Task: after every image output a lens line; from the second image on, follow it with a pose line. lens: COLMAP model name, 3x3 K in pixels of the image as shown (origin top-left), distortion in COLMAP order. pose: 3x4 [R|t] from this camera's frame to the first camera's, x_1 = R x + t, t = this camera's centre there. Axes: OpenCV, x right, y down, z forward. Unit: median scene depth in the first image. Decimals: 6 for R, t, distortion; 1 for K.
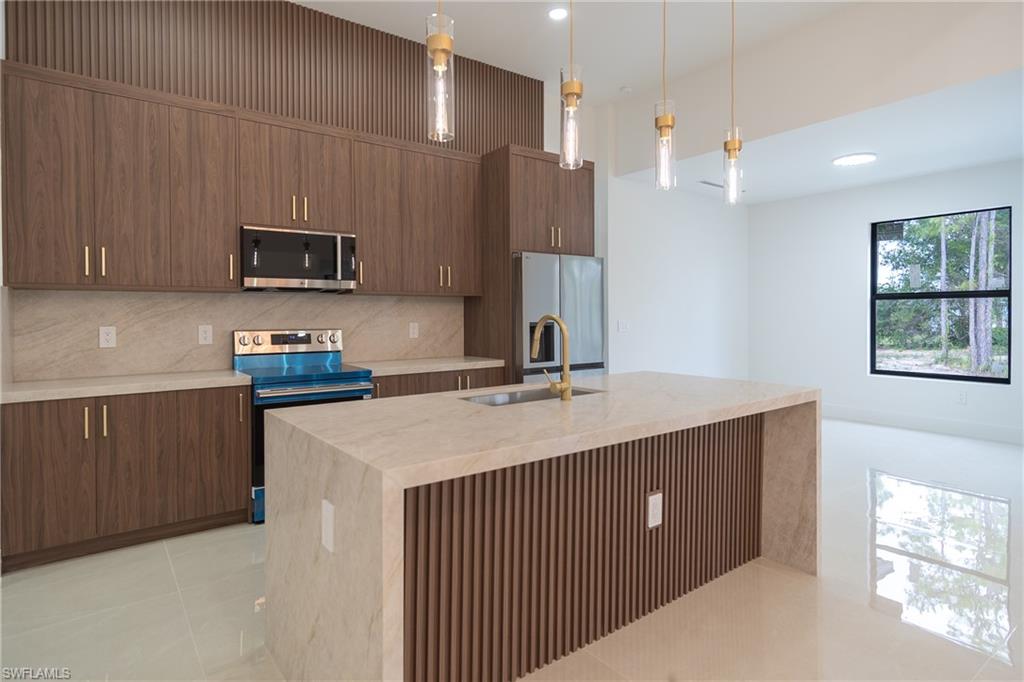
lens RADIAL K [[558.9, 0, 509.2], [0, 558.9, 318.6], [0, 0, 1]] dist [-0.000021, 0.007752]
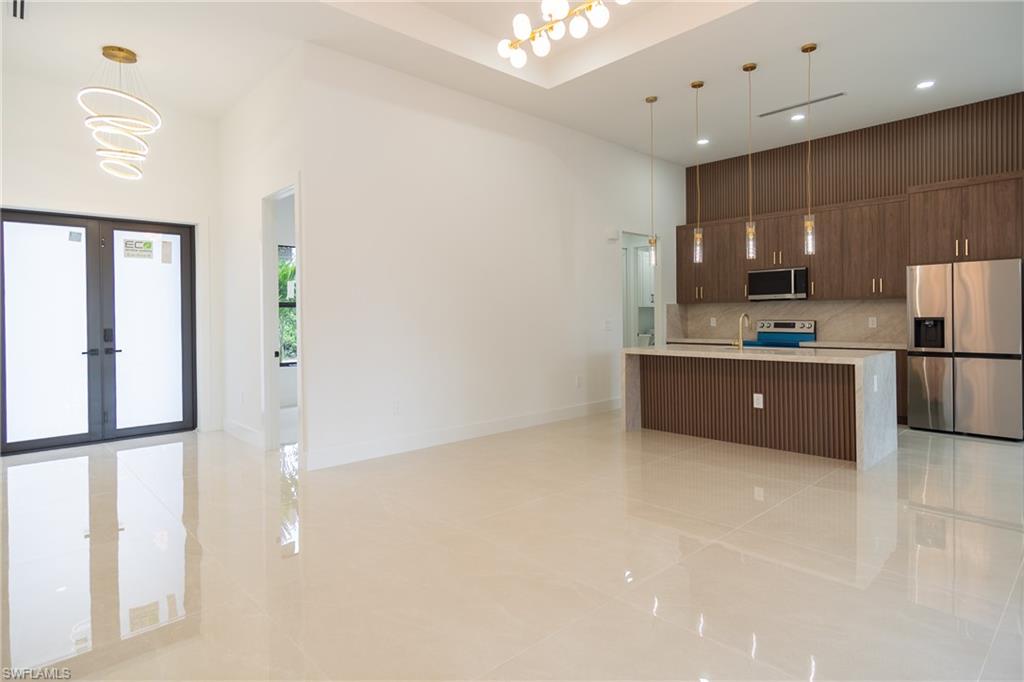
lens RADIAL K [[558.9, 0, 509.2], [0, 558.9, 318.6], [0, 0, 1]] dist [-0.000021, 0.007752]
pose [[0.106678, 0.007148, -0.994268, 1.480424], [0.000841, 0.999973, 0.007279, -0.000726], [0.994293, -0.001613, 0.106669, -0.138958]]
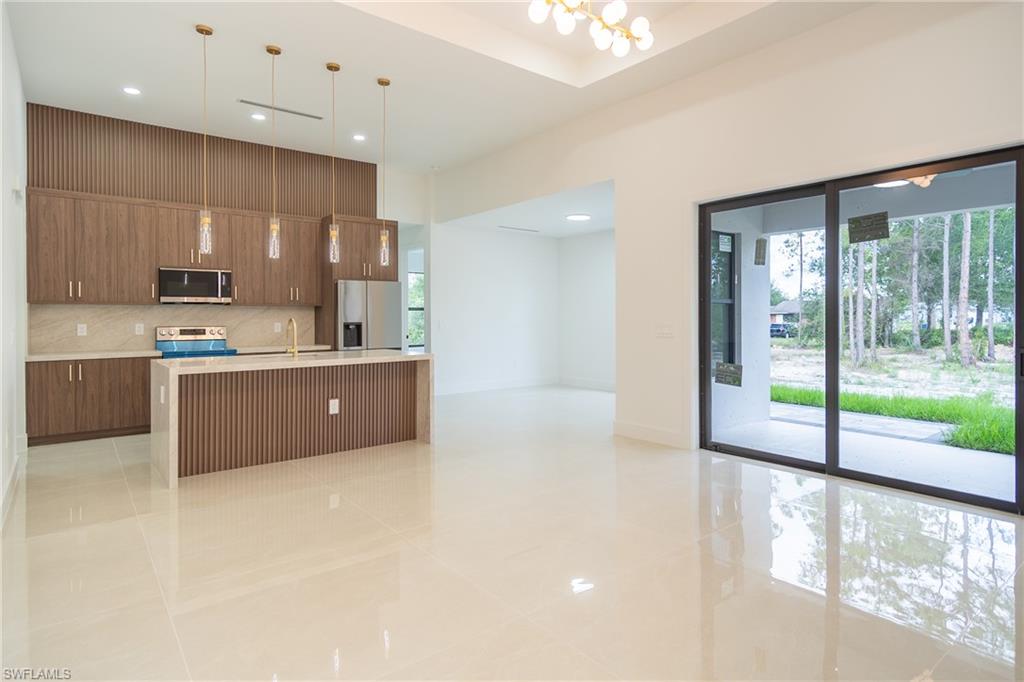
lens RADIAL K [[558.9, 0, 509.2], [0, 558.9, 318.6], [0, 0, 1]] dist [-0.000021, 0.007752]
pose [[0.999734, 0.000081, 0.023080, 0.563030], [0.000035, 0.999987, -0.005011, 0.004841], [-0.023080, 0.005011, 0.999721, -0.763465]]
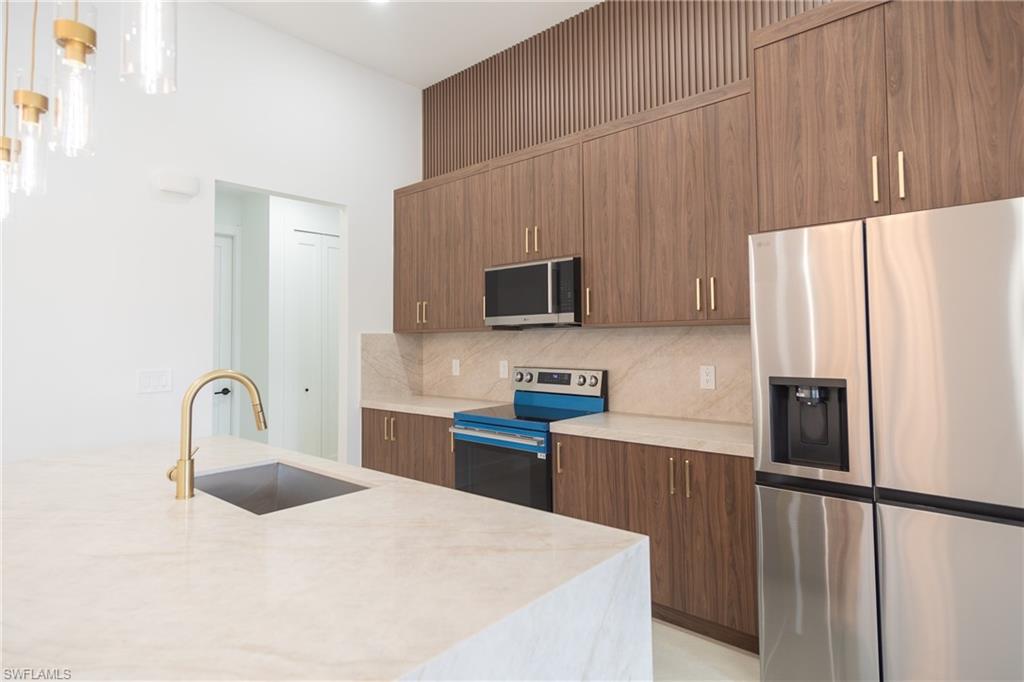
lens RADIAL K [[558.9, 0, 509.2], [0, 558.9, 318.6], [0, 0, 1]] dist [-0.000021, 0.007752]
pose [[0.188706, -0.037963, -0.981300, 0.542304], [0.000360, 0.999255, -0.038588, -0.028452], [0.982034, 0.006928, 0.188579, 0.795791]]
